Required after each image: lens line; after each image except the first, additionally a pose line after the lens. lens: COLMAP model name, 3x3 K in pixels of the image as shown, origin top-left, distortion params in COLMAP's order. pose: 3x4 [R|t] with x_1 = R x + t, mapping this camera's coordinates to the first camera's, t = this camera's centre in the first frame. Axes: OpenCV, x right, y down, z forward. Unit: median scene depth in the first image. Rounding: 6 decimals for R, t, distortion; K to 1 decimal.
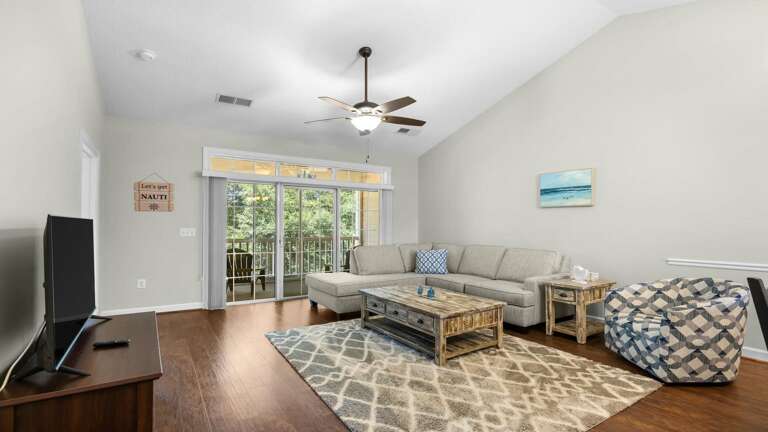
lens RADIAL K [[358.1, 0, 384.0], [0, 358.1, 216.0], [0, 0, 1]] dist [-0.003686, -0.000194]
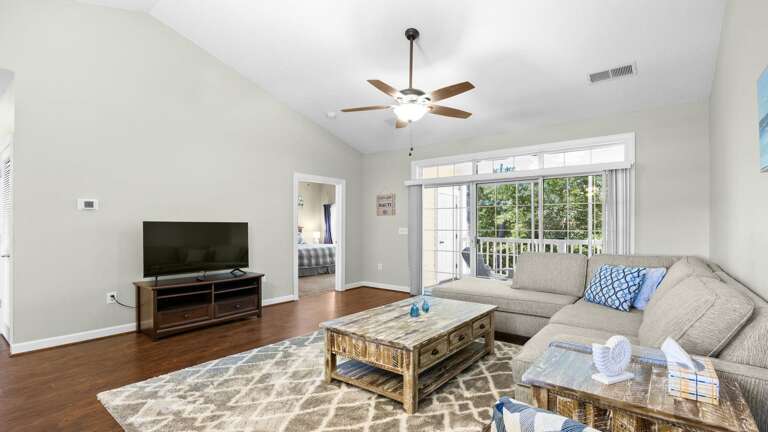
lens RADIAL K [[361.8, 0, 383.7], [0, 361.8, 222.5], [0, 0, 1]] dist [-0.000591, -0.000178]
pose [[0.319566, -0.010369, -0.947507, 0.818202], [0.022540, 0.999740, -0.003338, 0.021993], [0.947296, -0.020290, 0.319716, 0.658683]]
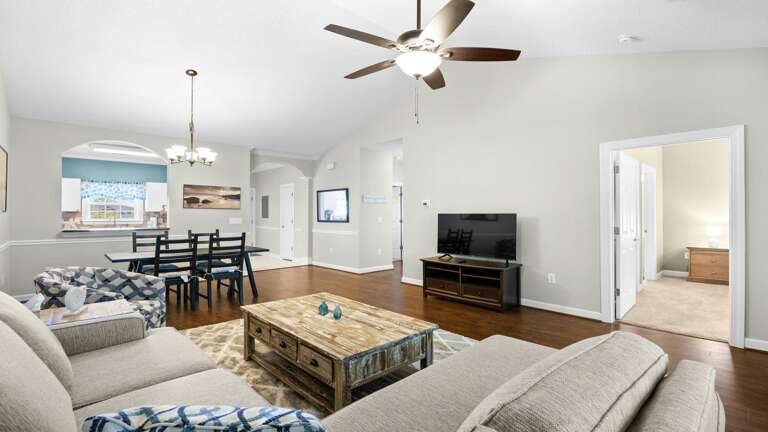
lens RADIAL K [[358.1, 0, 384.0], [0, 358.1, 216.0], [0, 0, 1]] dist [-0.003686, -0.000194]
pose [[-0.986671, 0.002109, -0.162714, 0.127370], [0.005773, 0.999740, -0.022050, 0.039216], [0.162626, -0.022695, -0.986427, 1.663939]]
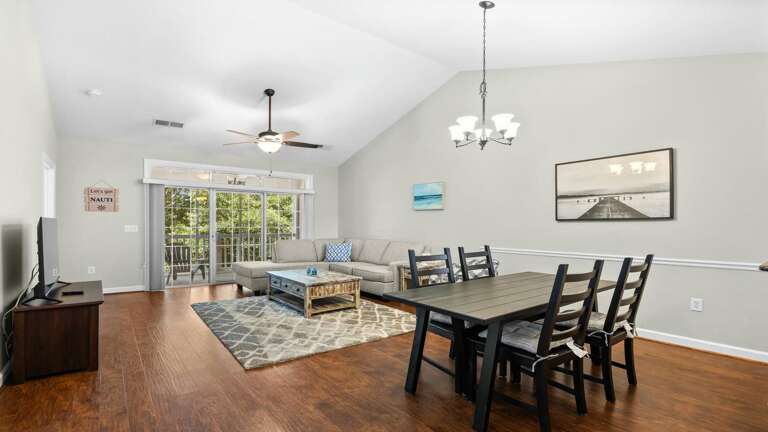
lens RADIAL K [[361.8, 0, 383.7], [0, 361.8, 222.5], [0, 0, 1]] dist [-0.000591, -0.000178]
pose [[0.996412, 0.003583, 0.084561, 0.267115], [-0.005519, 0.999728, 0.022677, -0.010538], [-0.084457, -0.023063, 0.996160, -0.394677]]
